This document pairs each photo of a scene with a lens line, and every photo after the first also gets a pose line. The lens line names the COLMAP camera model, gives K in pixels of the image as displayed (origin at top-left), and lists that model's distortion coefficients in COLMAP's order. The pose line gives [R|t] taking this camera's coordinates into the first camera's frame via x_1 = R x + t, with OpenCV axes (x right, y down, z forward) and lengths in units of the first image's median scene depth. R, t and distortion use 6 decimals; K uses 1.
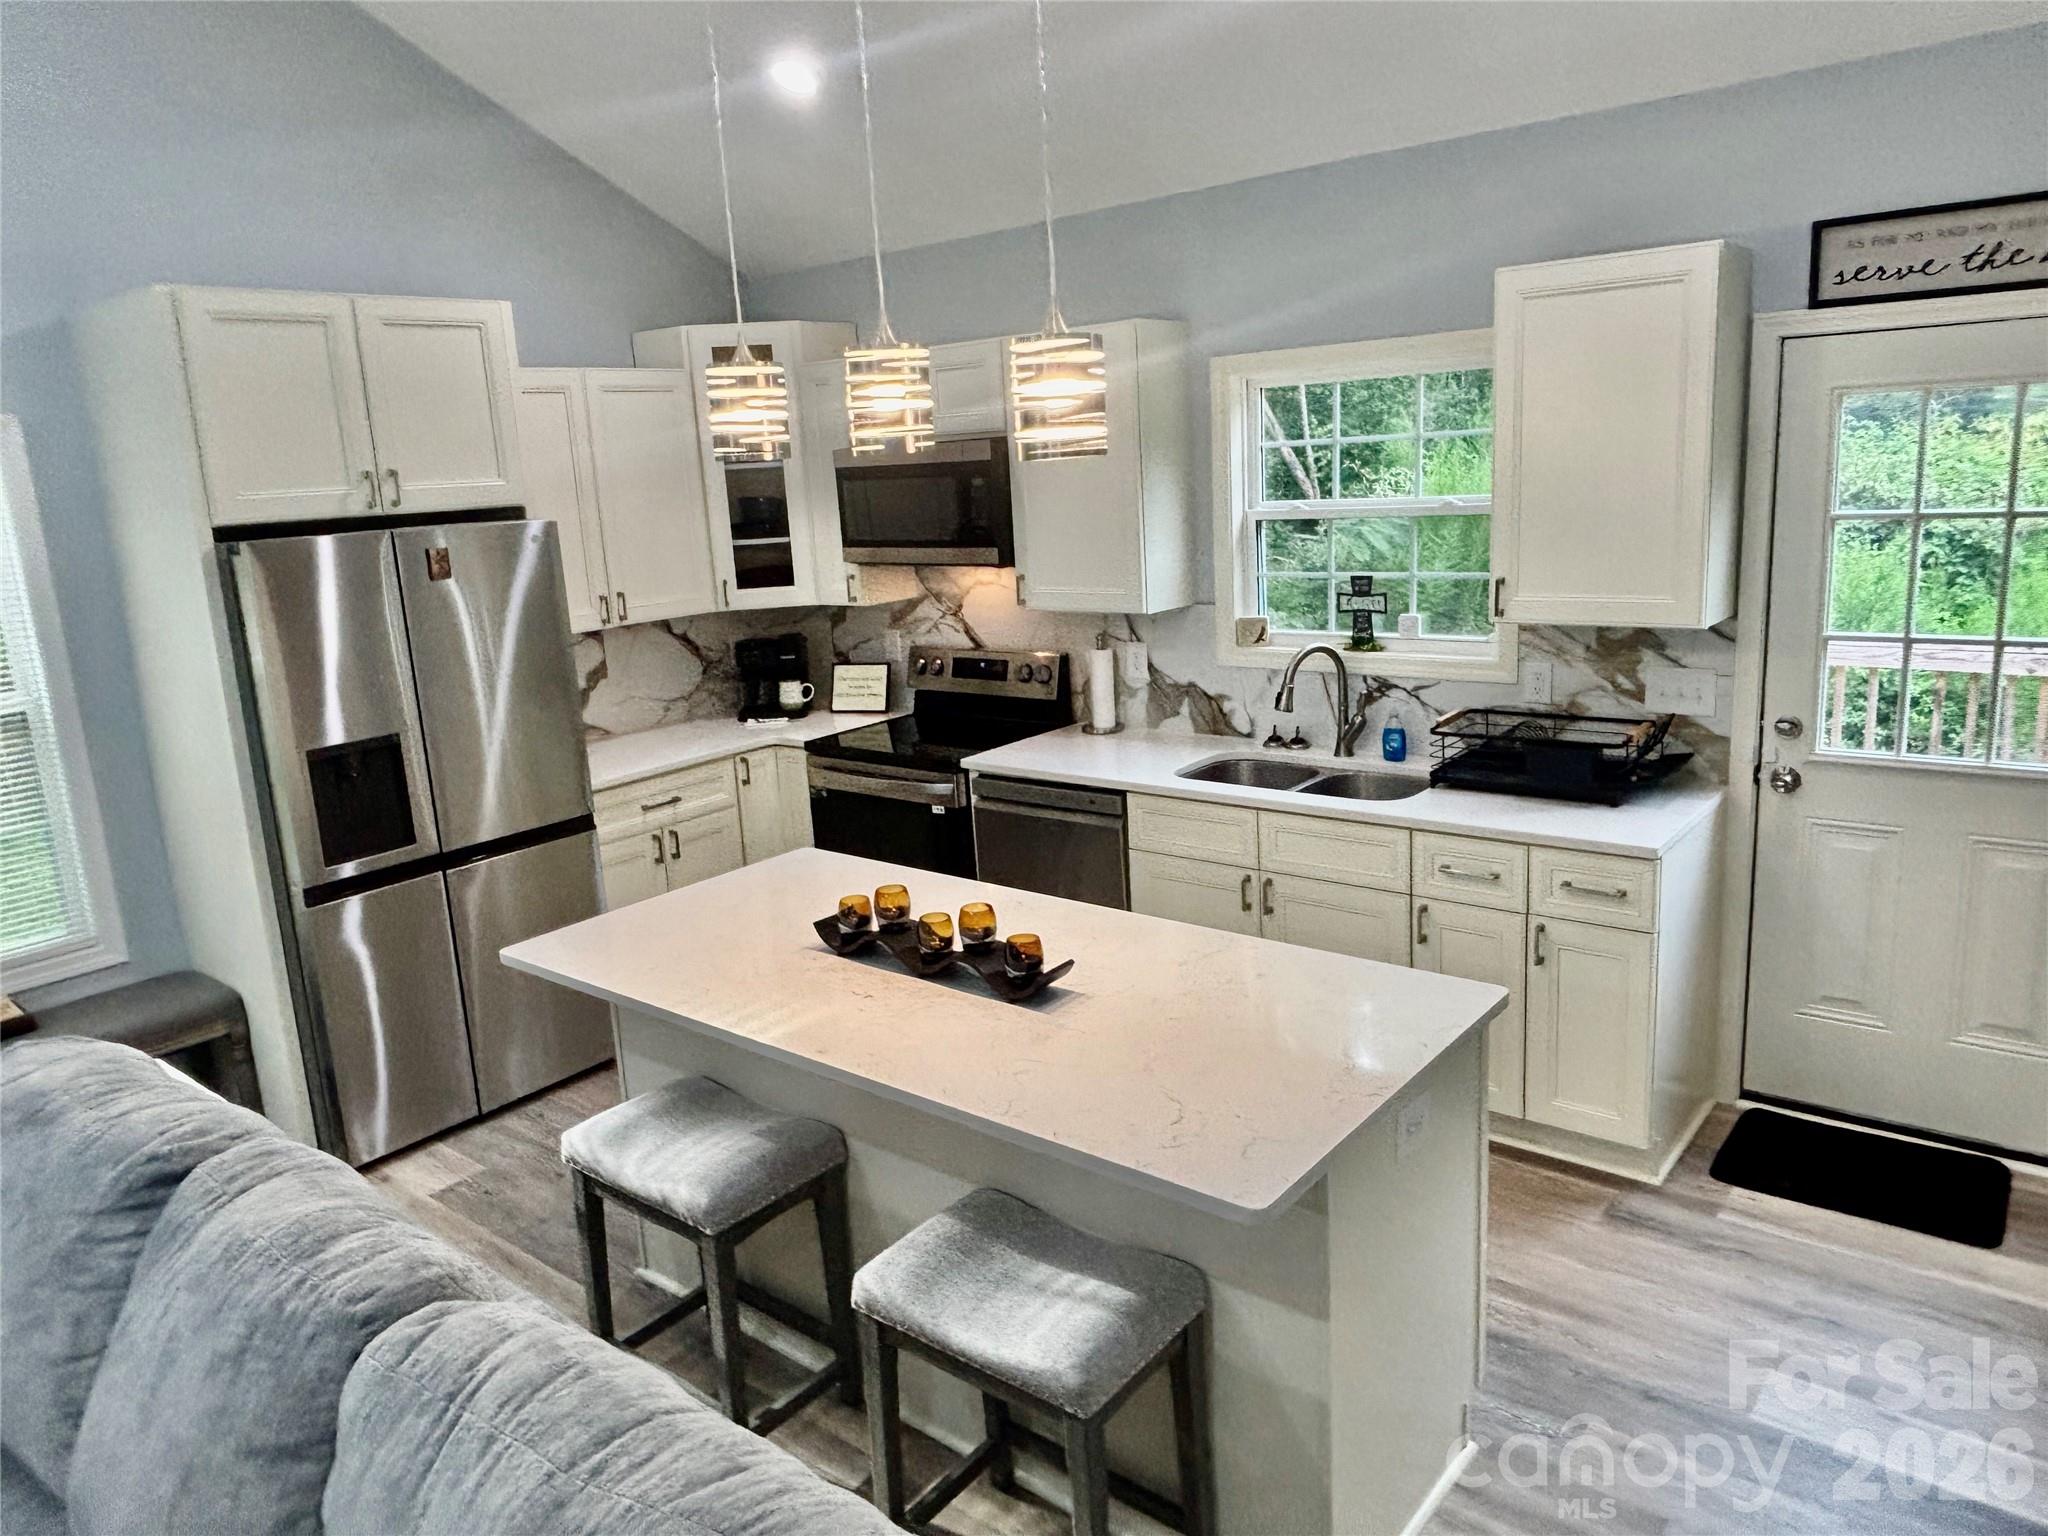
lens RADIAL K [[1379.7, 0, 1026.5], [0, 1379.7, 748.1], [0, 0, 1]] dist [0.008100, -0.016469]
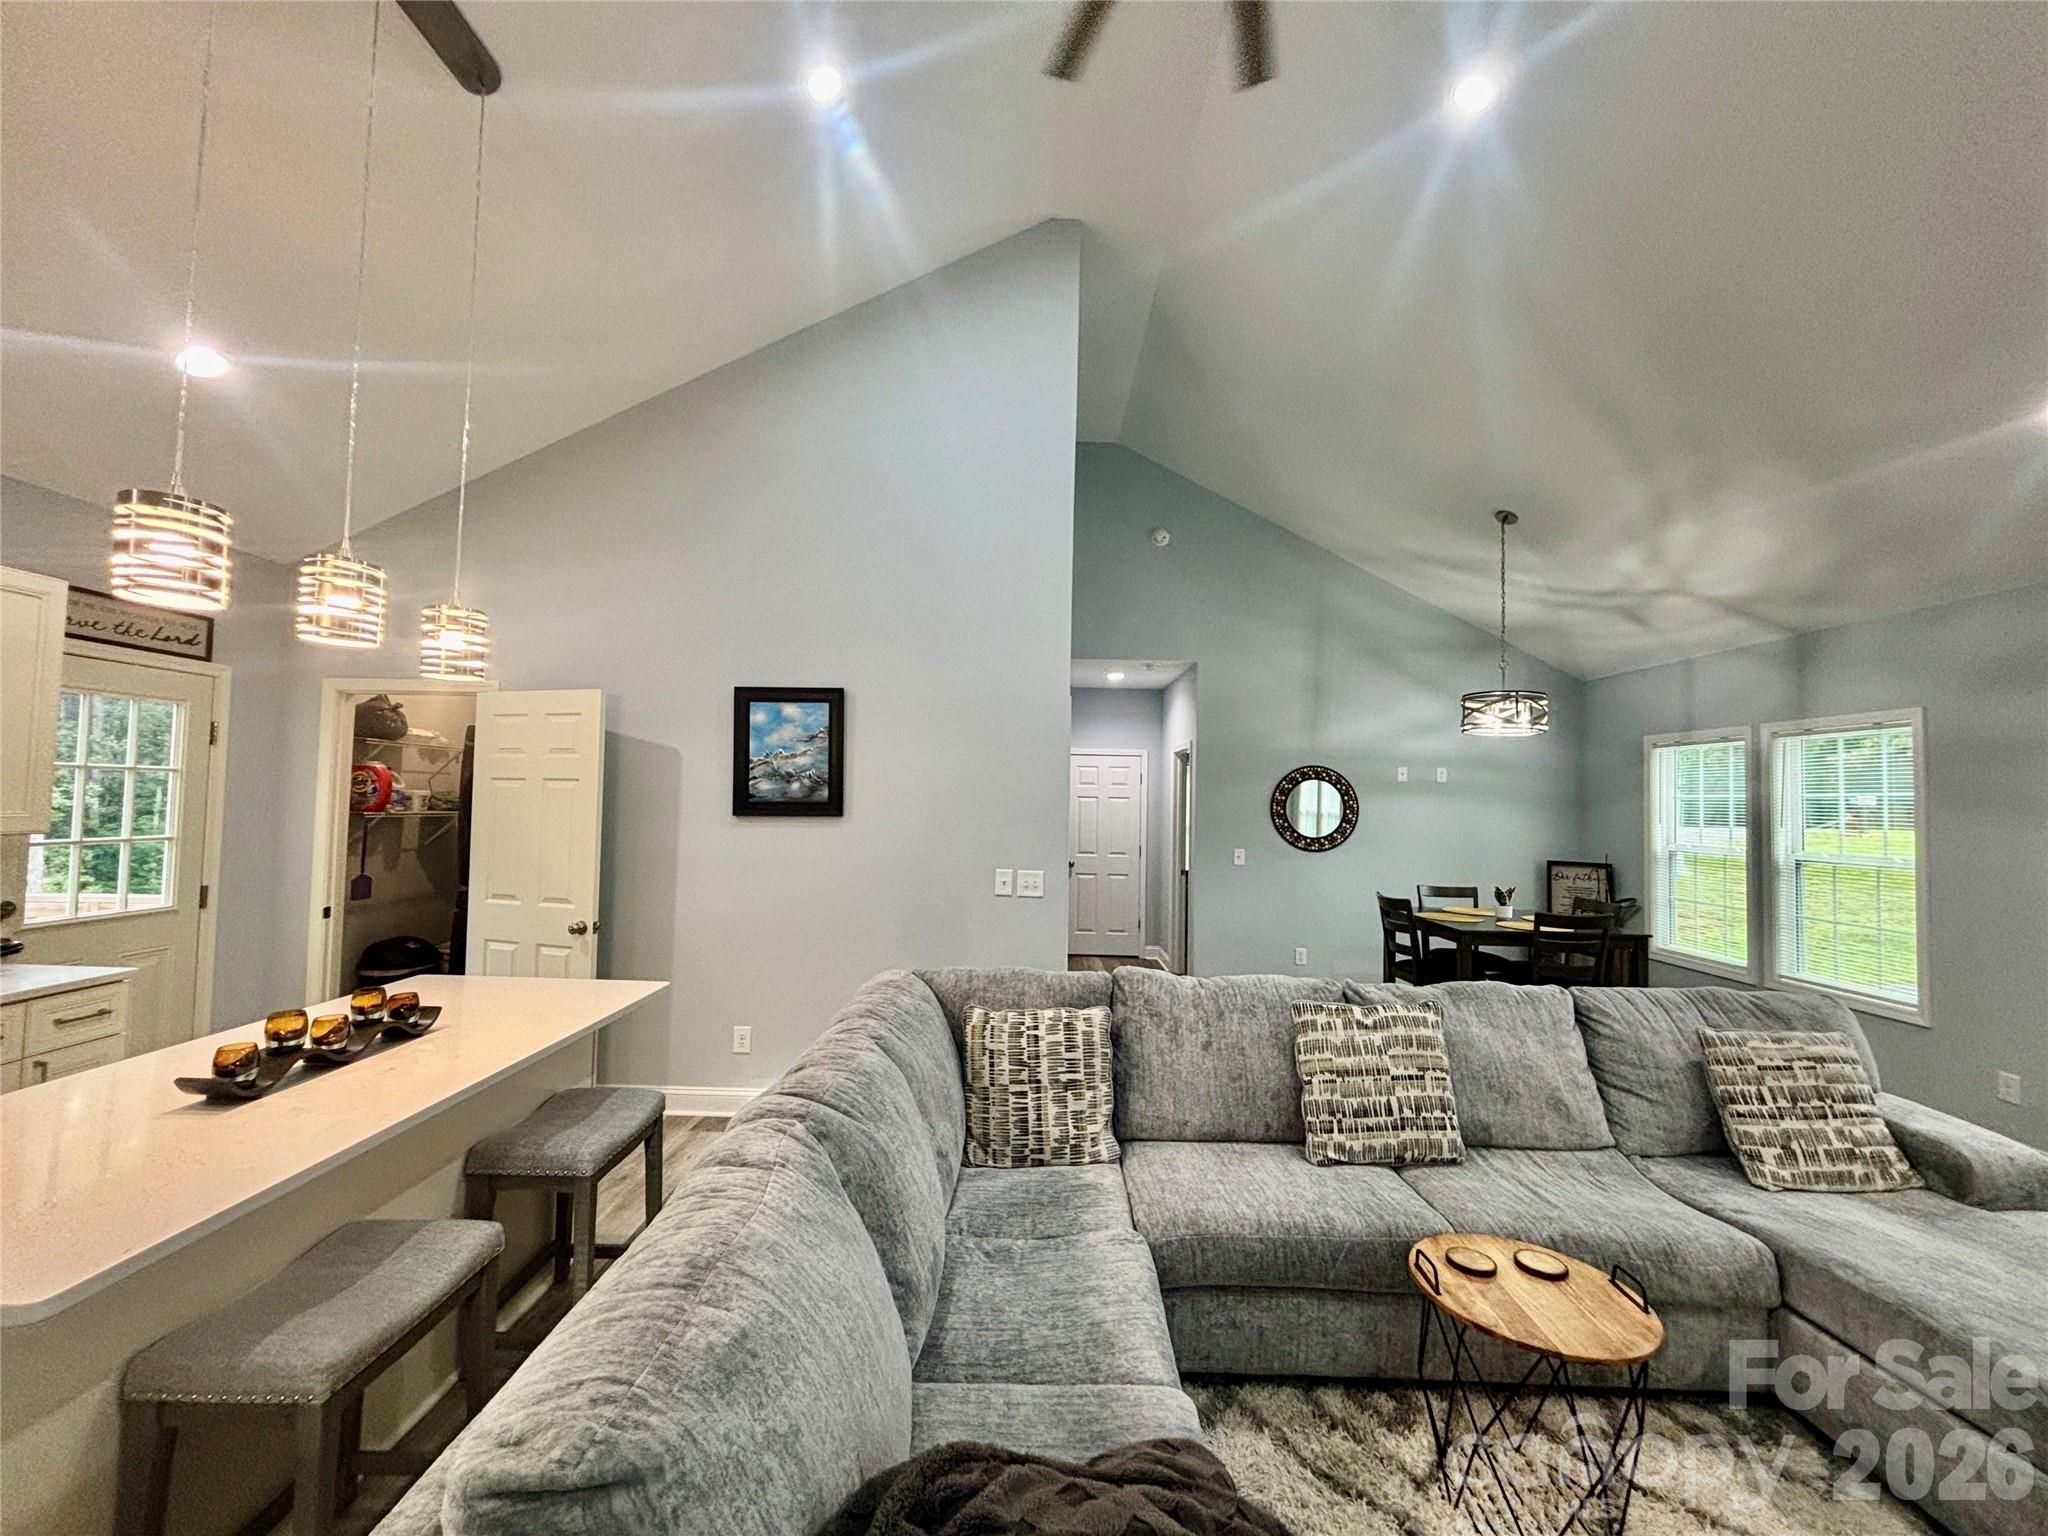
lens RADIAL K [[824.0, 0, 1016.6], [0, 824.0, 765.0], [0, 0, 1]] dist [0.003834, 0.000330]
pose [[-0.630037, 0.079425, 0.772493, -0.643179], [0.177029, 0.983253, 0.043289, -0.011875], [-0.756118, 0.164027, -0.633547, 0.607629]]
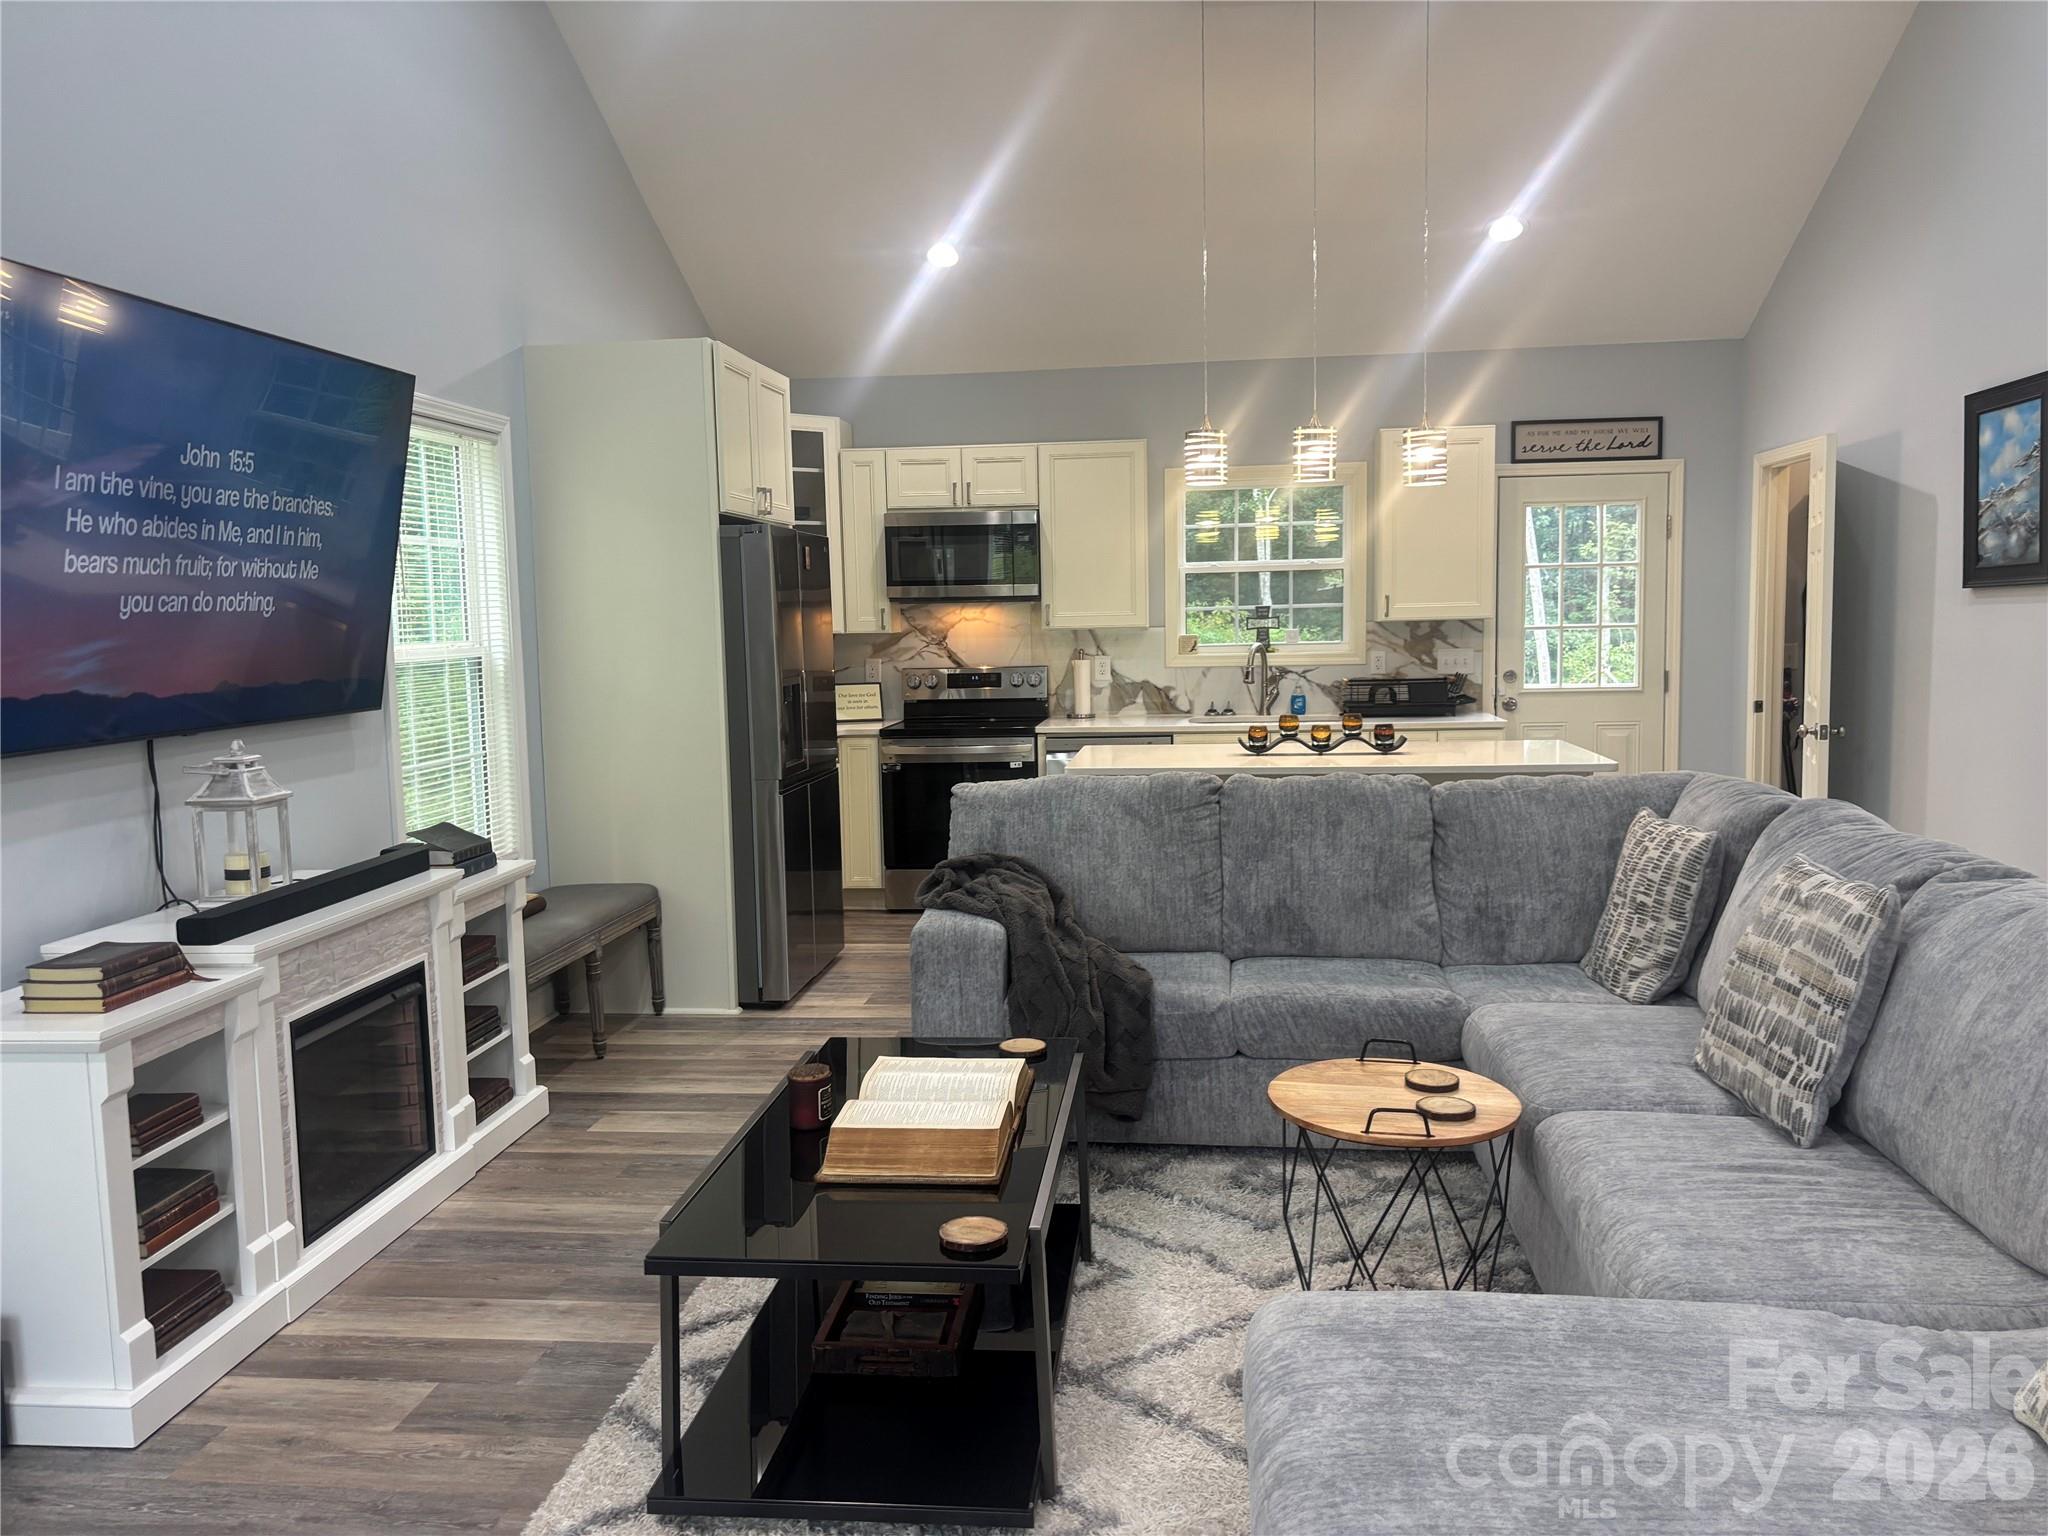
lens RADIAL K [[1543.4, 0, 1041.1], [0, 1543.4, 780.3], [0, 0, 1]] dist [0.024430, -0.035274]
pose [[0.836841, -0.019882, 0.547085, -0.977383], [0.088686, 0.991063, -0.099641, 0.237491], [-0.540215, 0.131902, 0.831125, -0.346510]]
